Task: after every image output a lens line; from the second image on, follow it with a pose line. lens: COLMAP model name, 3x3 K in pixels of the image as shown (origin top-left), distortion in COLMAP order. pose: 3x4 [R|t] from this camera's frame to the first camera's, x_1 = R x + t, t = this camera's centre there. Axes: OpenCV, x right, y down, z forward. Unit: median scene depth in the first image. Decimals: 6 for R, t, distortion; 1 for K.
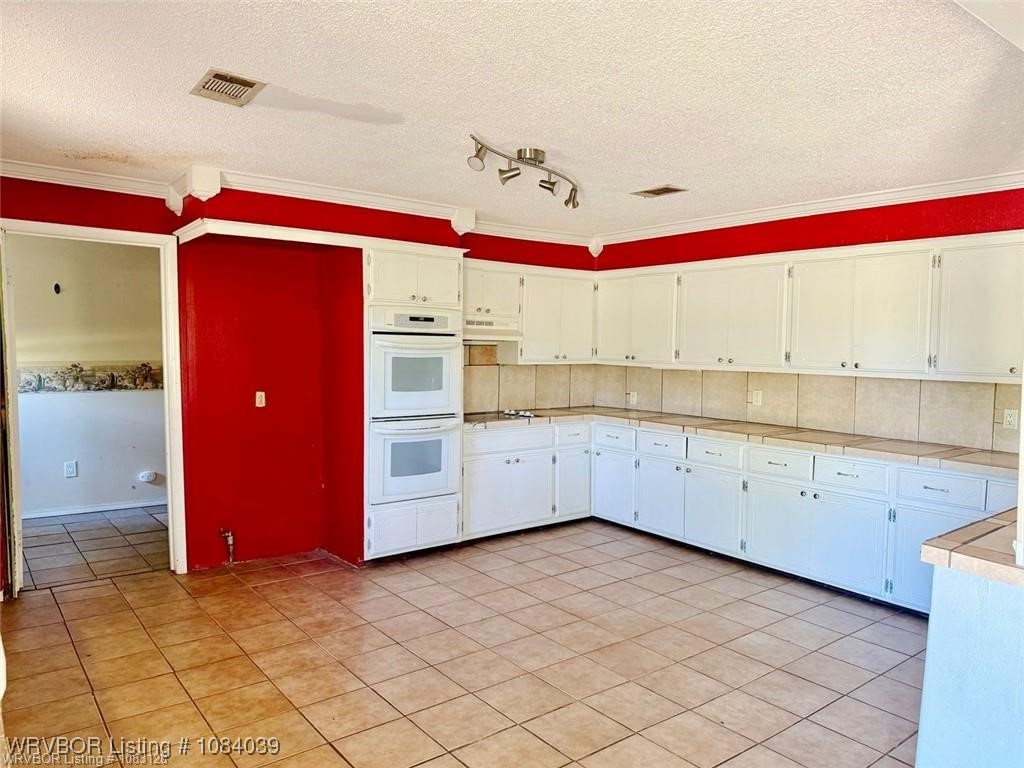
lens RADIAL K [[718.7, 0, 513.6], [0, 718.7, 384.9], [0, 0, 1]] dist [0.074319, -0.107637]
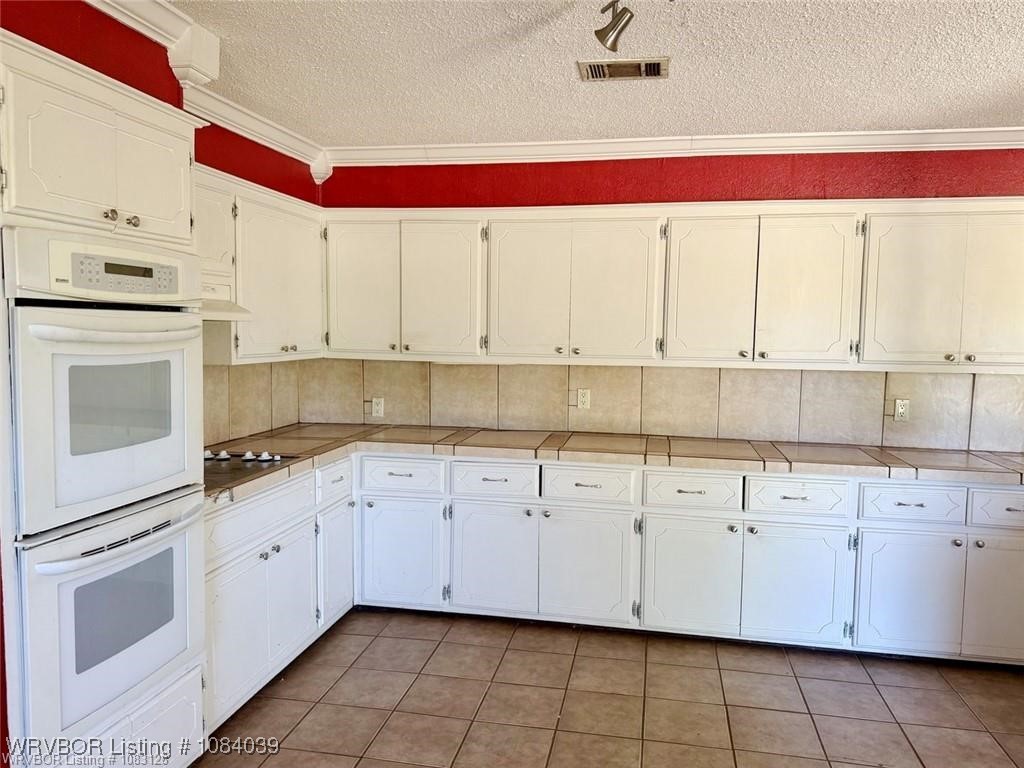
lens RADIAL K [[718.7, 0, 507.6], [0, 718.7, 375.6], [0, 0, 1]] dist [0.074319, -0.107637]
pose [[0.748913, -0.048504, 0.660890, -0.247181], [0.036685, 0.998823, 0.031735, -0.037624], [-0.661652, 0.000478, 0.749811, 0.558797]]
